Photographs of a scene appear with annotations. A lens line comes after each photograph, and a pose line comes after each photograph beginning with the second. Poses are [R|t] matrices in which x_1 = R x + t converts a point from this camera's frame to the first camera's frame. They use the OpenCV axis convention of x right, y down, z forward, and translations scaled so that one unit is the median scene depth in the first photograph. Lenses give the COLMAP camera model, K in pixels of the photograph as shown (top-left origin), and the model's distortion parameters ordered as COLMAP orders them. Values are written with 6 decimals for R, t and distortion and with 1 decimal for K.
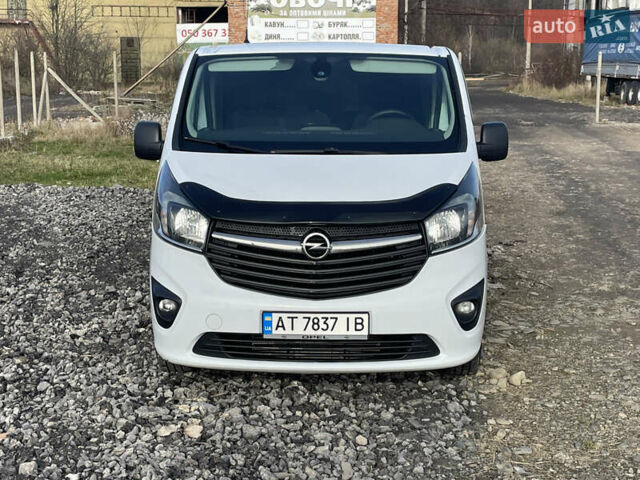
lens RADIAL K [[948.3, 0, 320.0], [0, 948.3, 240.0], [0, 0, 1]] dist [0.089643, -0.049657]
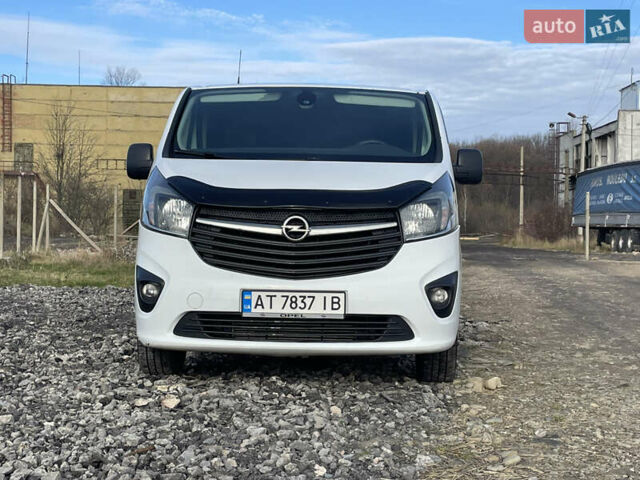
lens RADIAL K [[948.3, 0, 320.0], [0, 948.3, 240.0], [0, 0, 1]] dist [0.089643, -0.049657]
pose [[0.999865, 0.016166, 0.003067, 0.019144], [-0.015474, 0.987199, -0.158738, 0.177346], [-0.005594, 0.158669, 0.987316, -0.027870]]
